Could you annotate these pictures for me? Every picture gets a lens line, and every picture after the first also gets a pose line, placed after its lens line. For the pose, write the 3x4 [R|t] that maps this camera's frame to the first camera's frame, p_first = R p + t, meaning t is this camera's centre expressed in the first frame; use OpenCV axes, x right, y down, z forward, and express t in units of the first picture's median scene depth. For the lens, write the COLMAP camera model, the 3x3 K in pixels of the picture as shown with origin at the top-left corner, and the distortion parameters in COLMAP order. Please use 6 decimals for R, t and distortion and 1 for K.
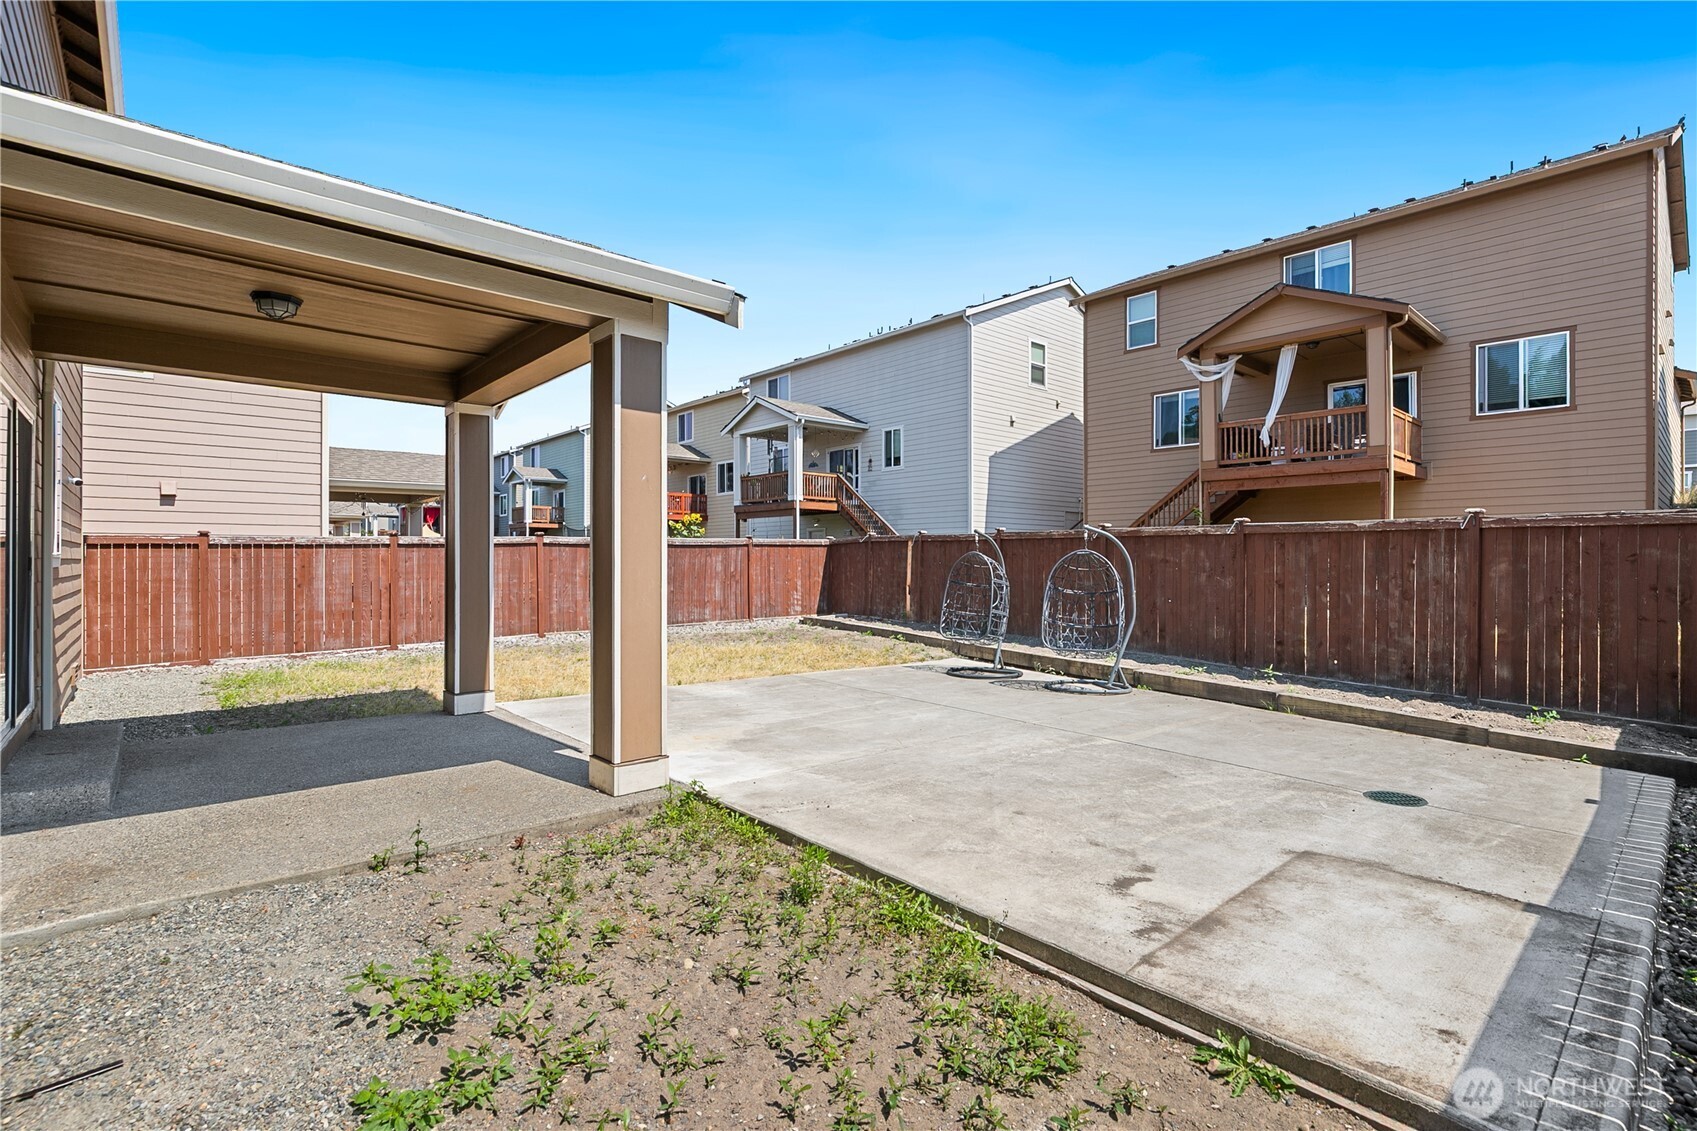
lens RADIAL K [[784.3, 0, 848.6], [0, 784.3, 562.8], [0, 0, 1]] dist [-0.016391, 0.001314]
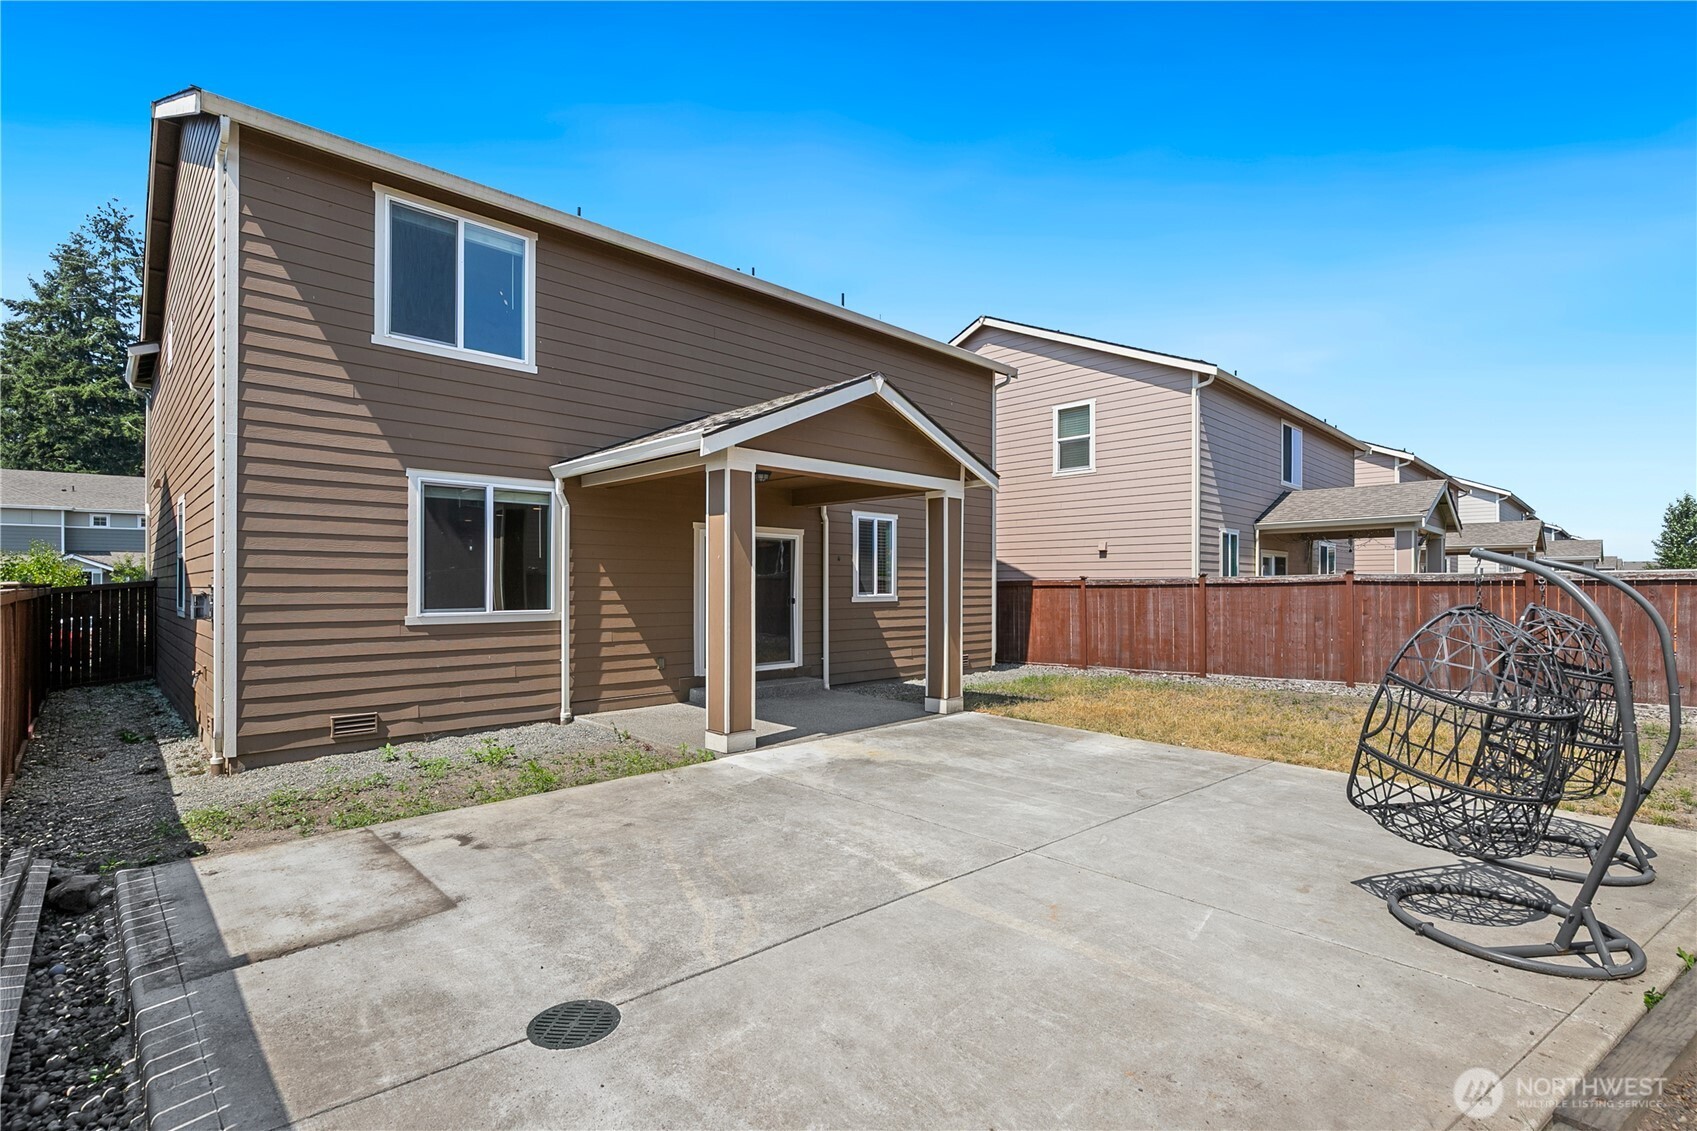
lens RADIAL K [[784.3, 0, 890.1], [0, 784.3, 588.1], [0, 0, 1]] dist [-0.016391, 0.001314]
pose [[0.081810, 0.002891, -0.996644, 1.693536], [-0.004036, 0.999989, 0.002569, -0.062217], [0.996640, 0.003812, 0.081821, 1.510644]]
